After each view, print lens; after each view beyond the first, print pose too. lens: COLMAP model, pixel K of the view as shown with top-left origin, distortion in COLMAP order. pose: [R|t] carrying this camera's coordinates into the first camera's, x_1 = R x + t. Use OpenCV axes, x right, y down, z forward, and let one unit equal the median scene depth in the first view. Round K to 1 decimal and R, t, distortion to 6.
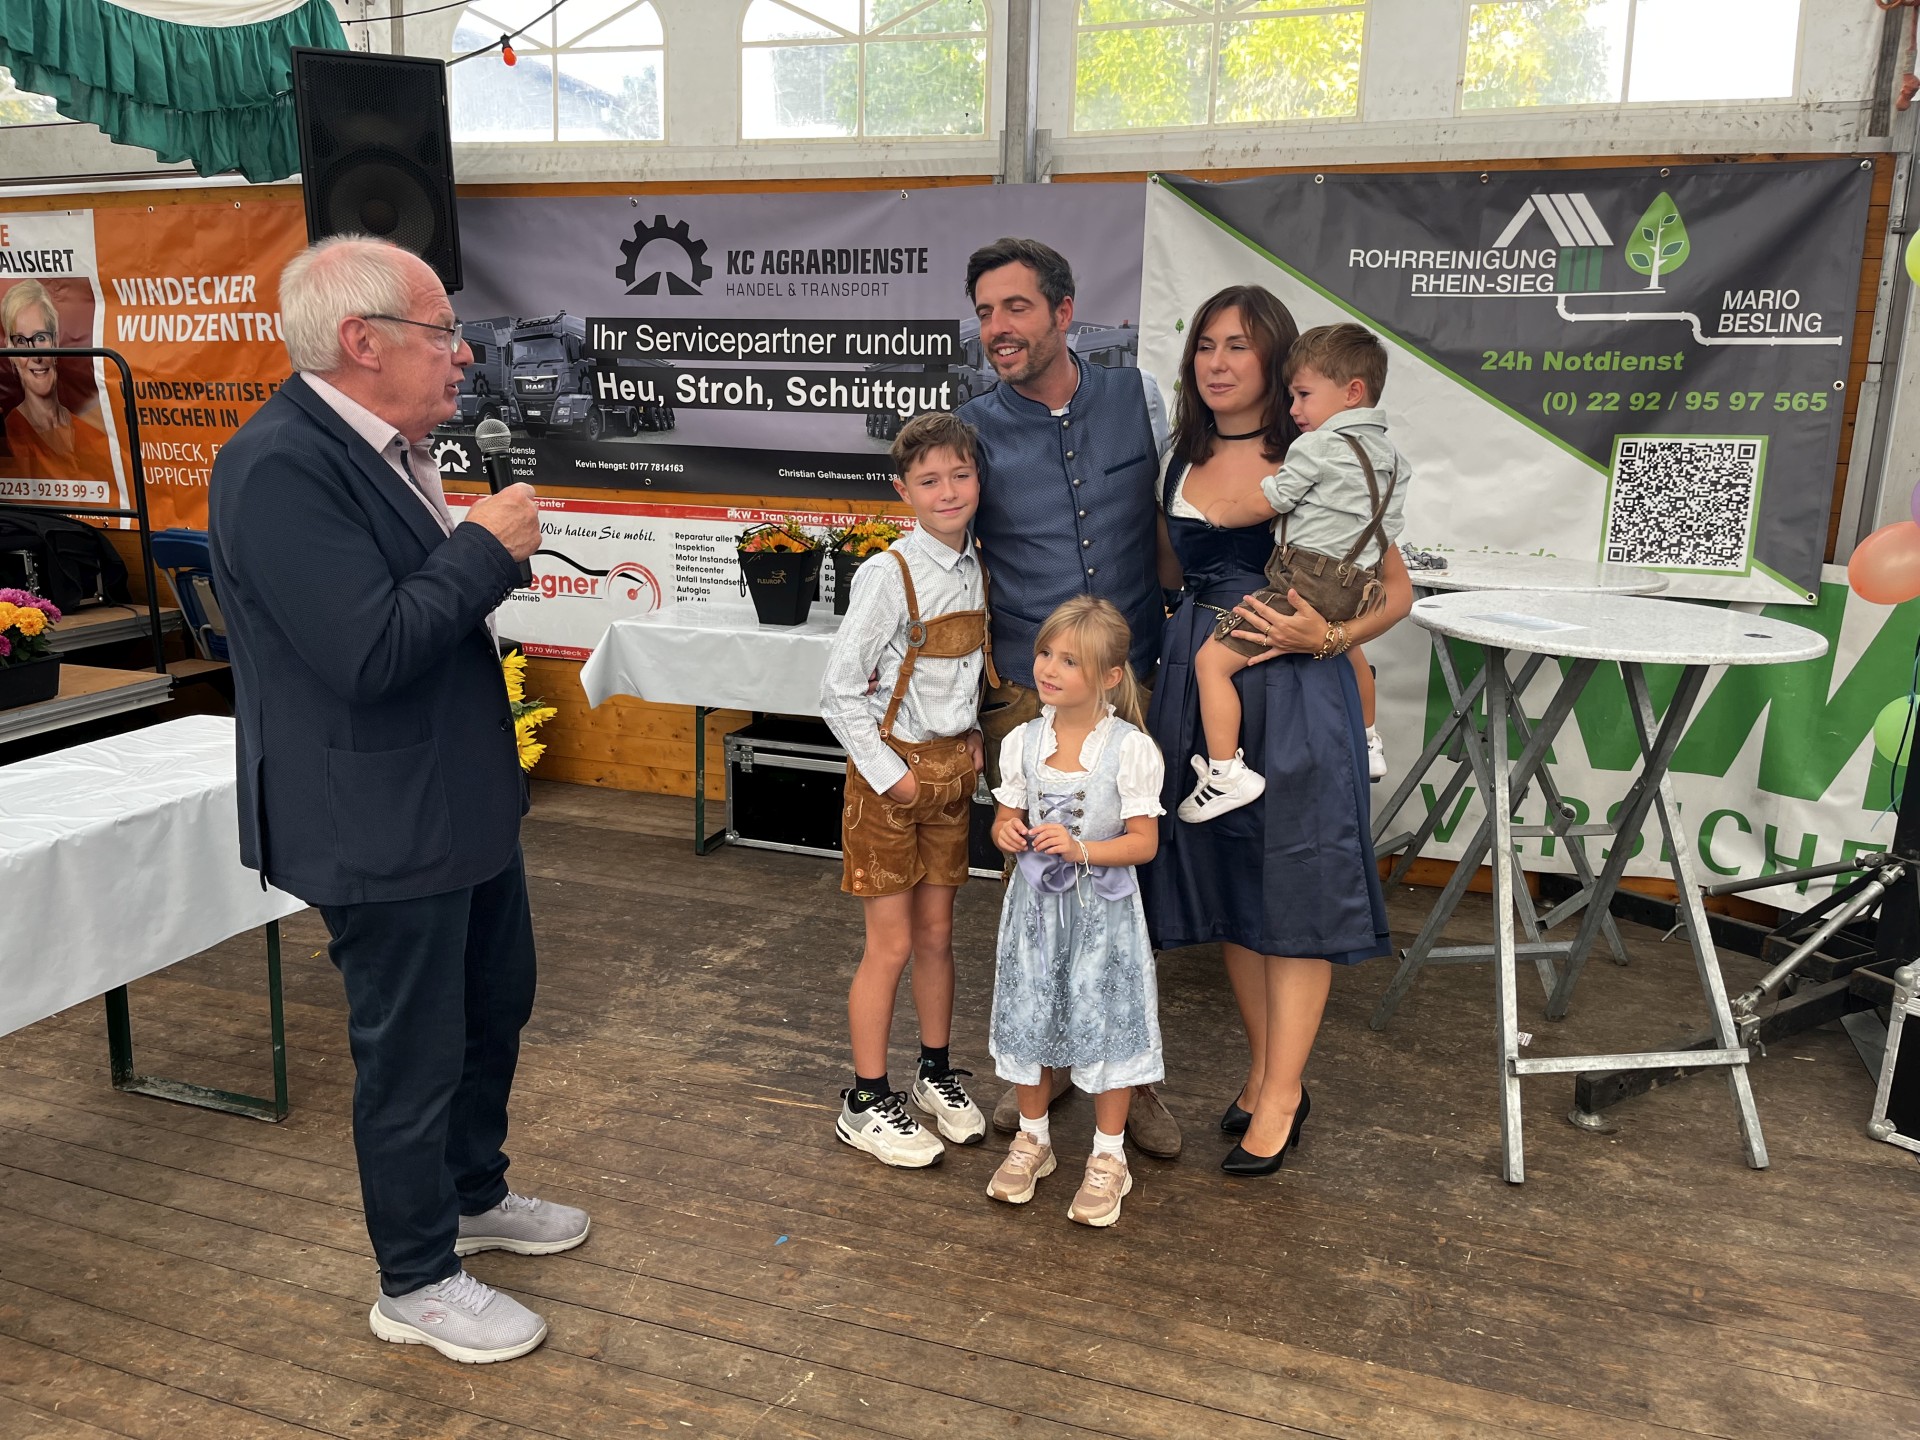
lens RADIAL K [[1456.1, 0, 953.3], [0, 1456.1, 735.4], [0, 0, 1]] dist [0.062764, -0.093080]
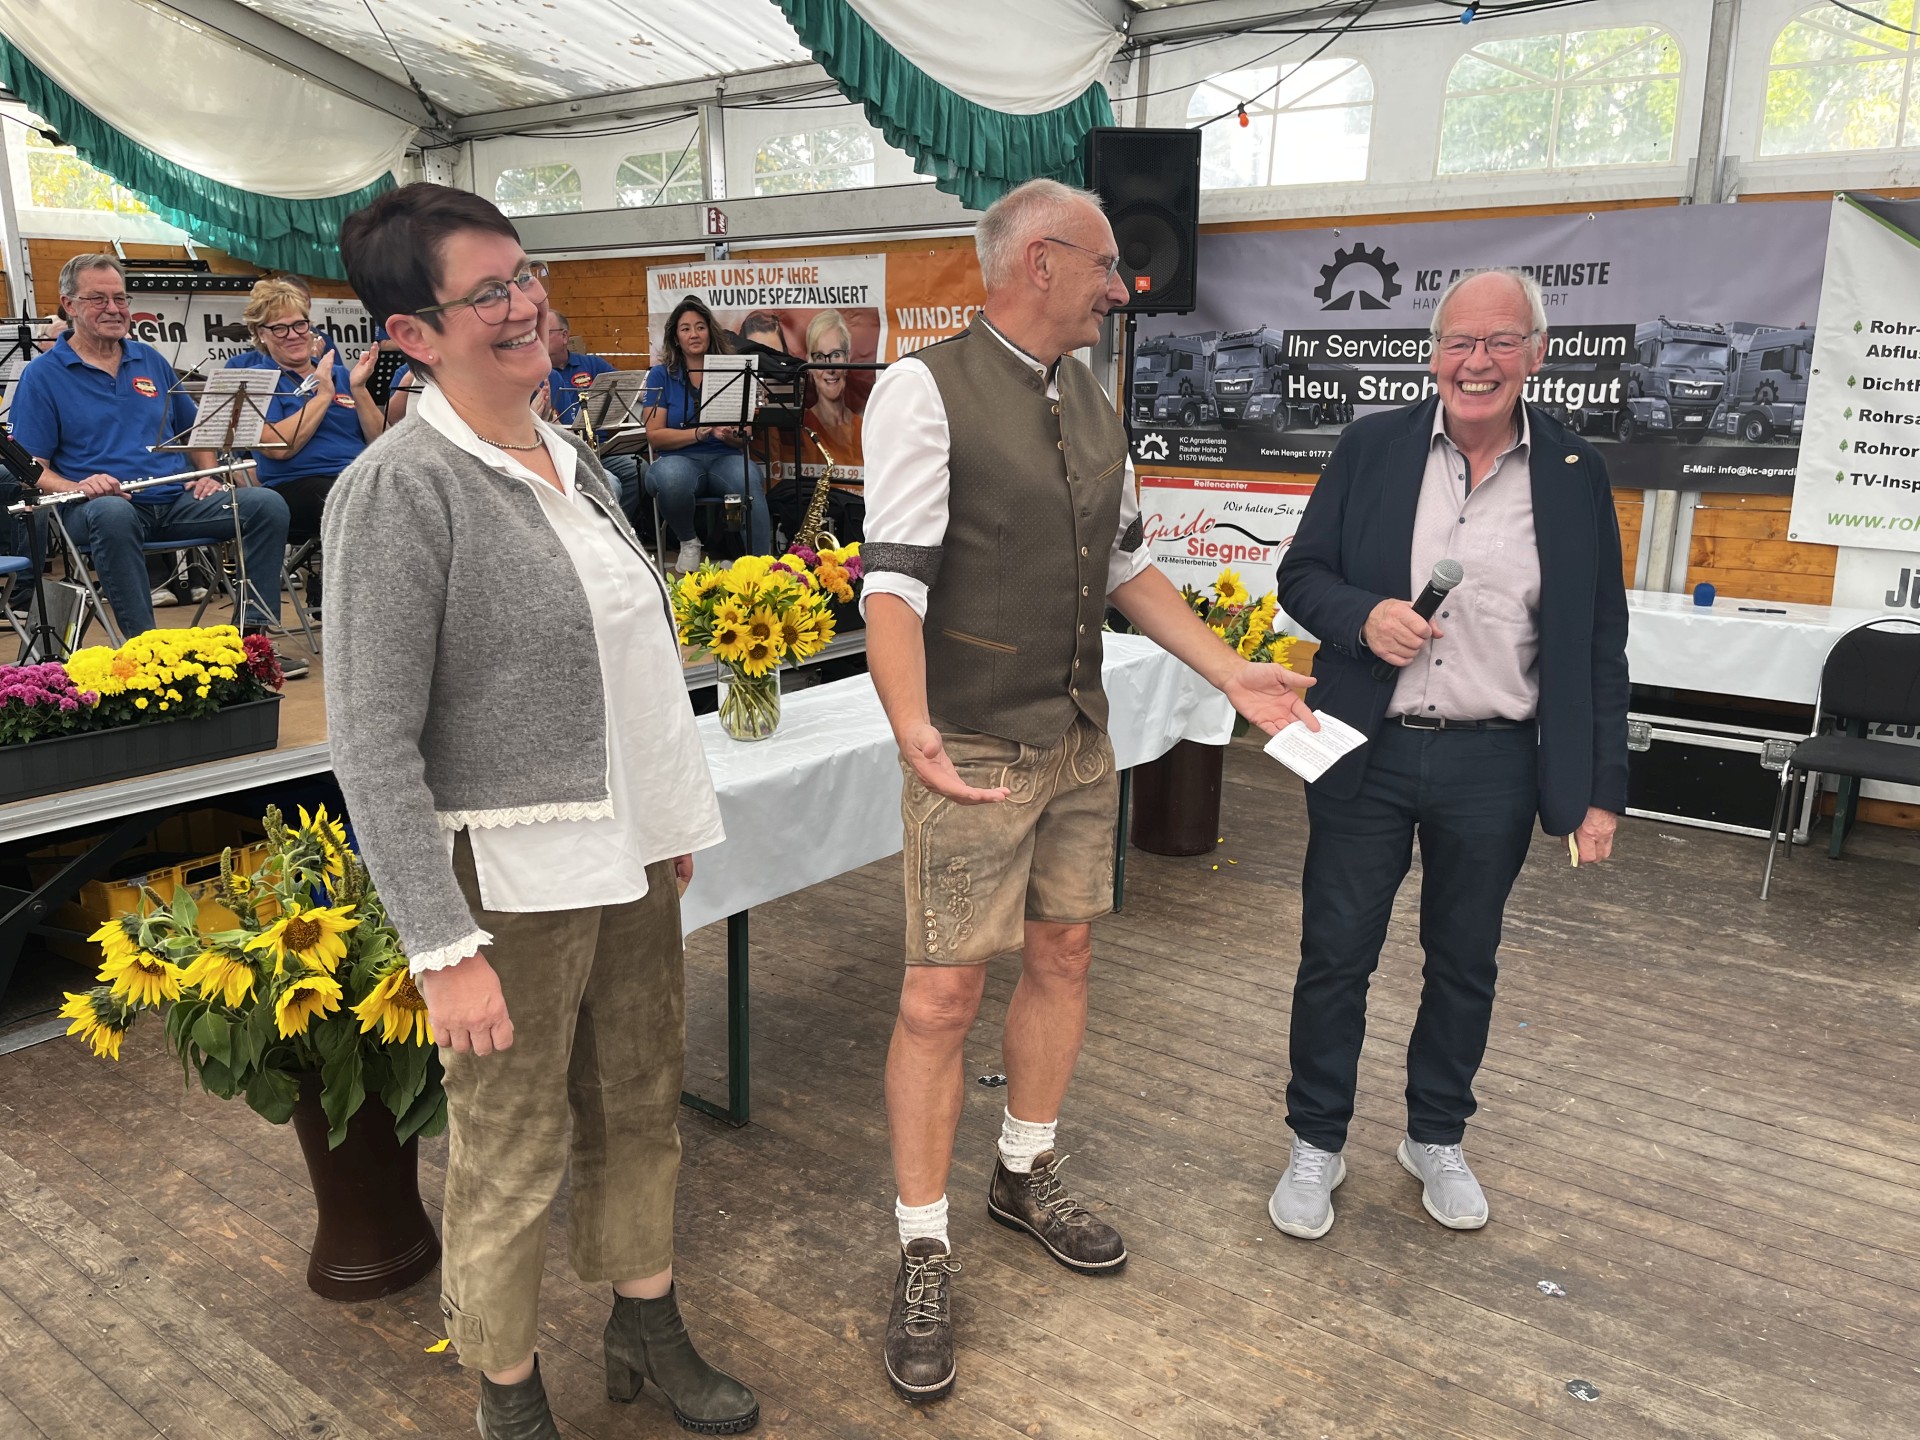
lens RADIAL K [[1456.1, 0, 953.3], [0, 1456.1, 735.4], [0, 0, 1]] dist [0.062764, -0.093080]
pose [[0.948455, 0.066462, -0.309864, -0.119311], [-0.067076, 0.997710, 0.008685, 0.059214], [0.309732, 0.012547, 0.950741, -0.242438]]
